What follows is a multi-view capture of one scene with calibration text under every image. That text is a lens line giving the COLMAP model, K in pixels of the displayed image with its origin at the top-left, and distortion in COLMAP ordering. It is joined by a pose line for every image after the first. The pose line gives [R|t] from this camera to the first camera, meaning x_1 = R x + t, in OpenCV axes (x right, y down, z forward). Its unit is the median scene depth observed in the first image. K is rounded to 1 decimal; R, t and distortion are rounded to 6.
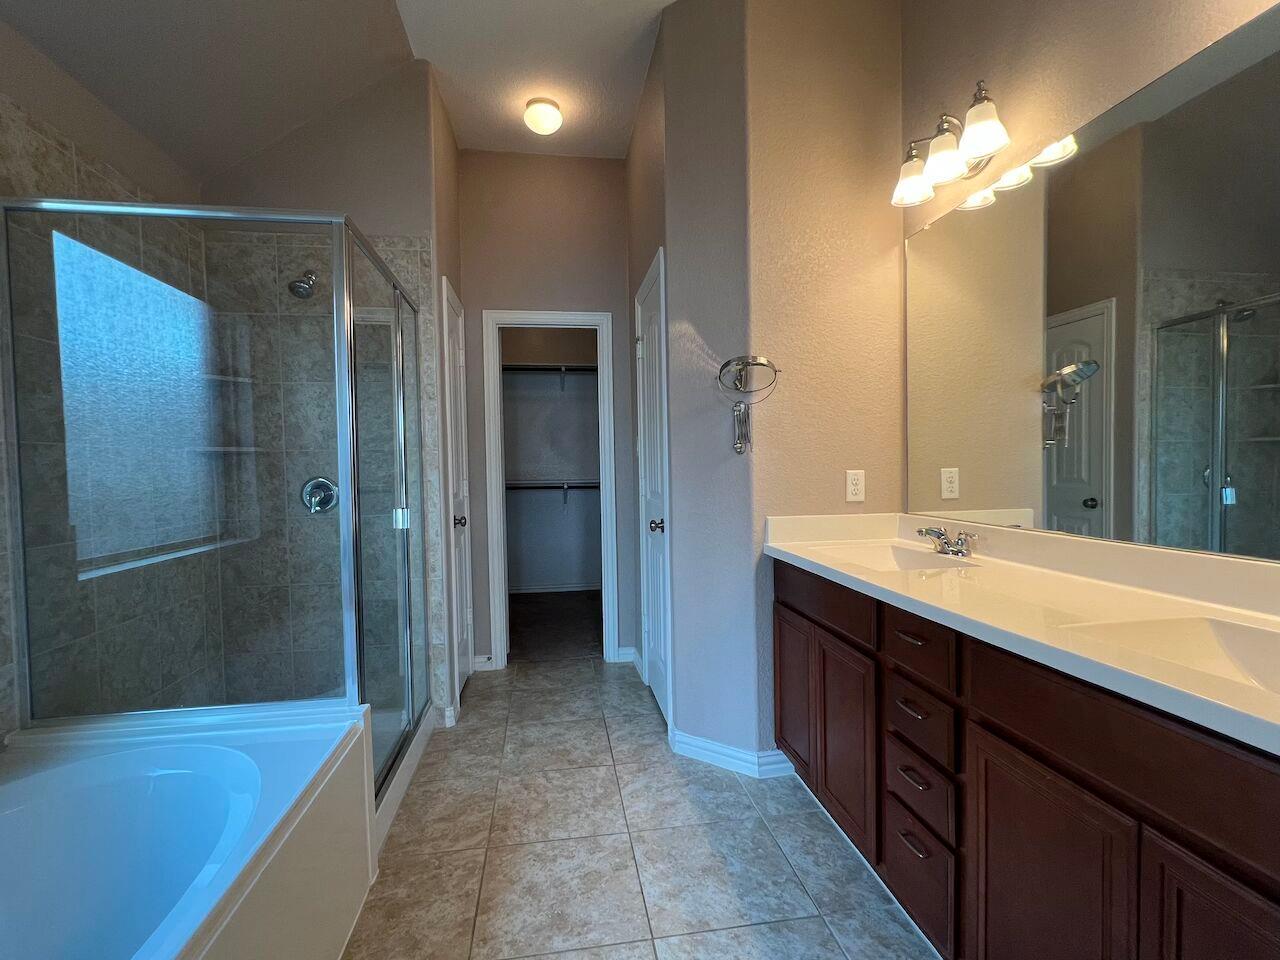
lens RADIAL K [[603.4, 0, 640.7], [0, 603.4, 485.1], [0, 0, 1]] dist [-0.000058, -0.000104]
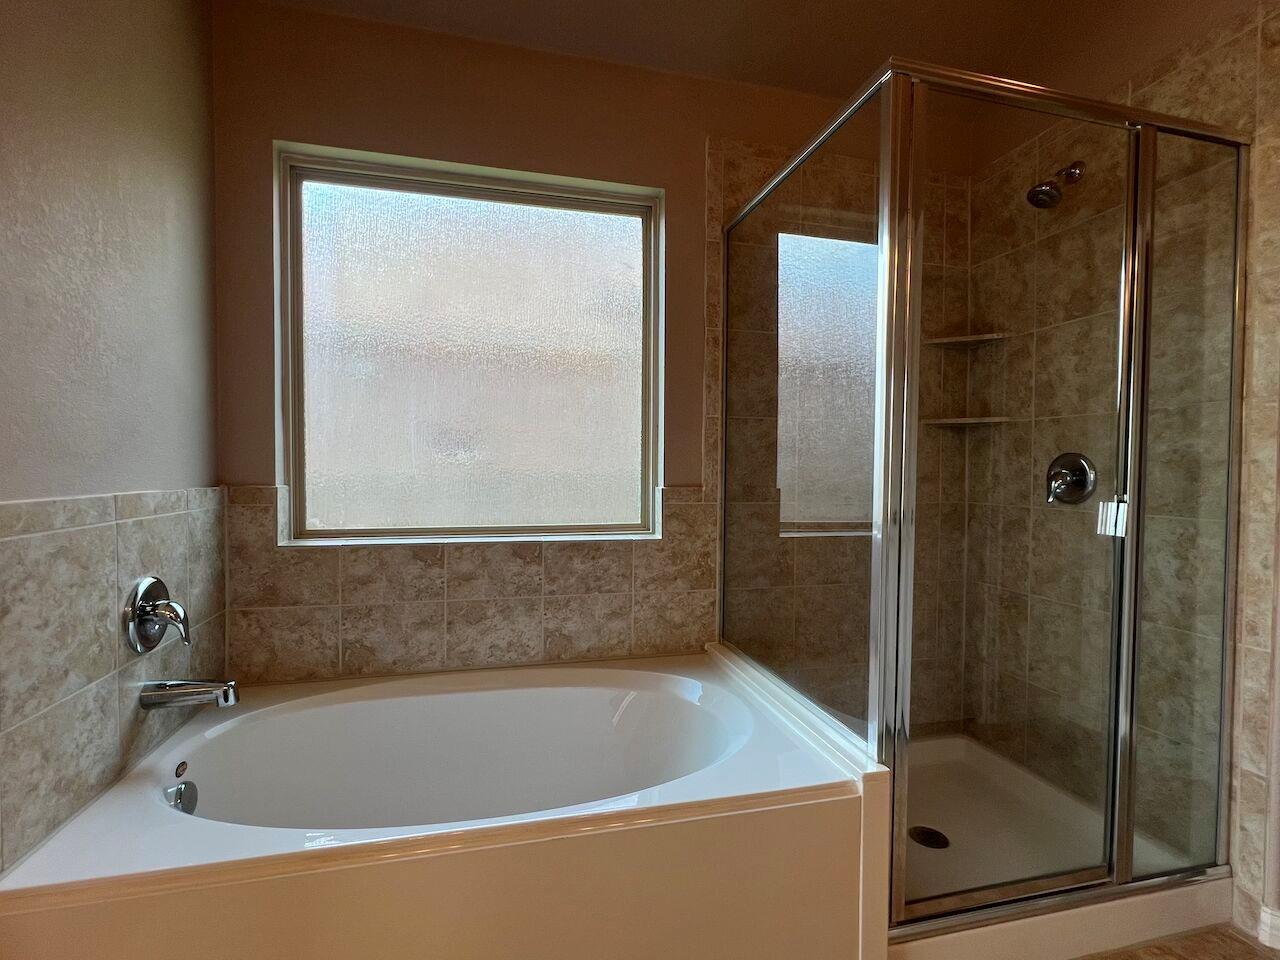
lens RADIAL K [[603.4, 0, 640.7], [0, 603.4, 485.1], [0, 0, 1]] dist [-0.000058, -0.000104]
pose [[0.088394, 0.045469, -0.995047, 0.146305], [-0.043284, 0.998189, 0.041768, 0.018064], [0.995145, 0.039378, 0.090202, 0.486674]]
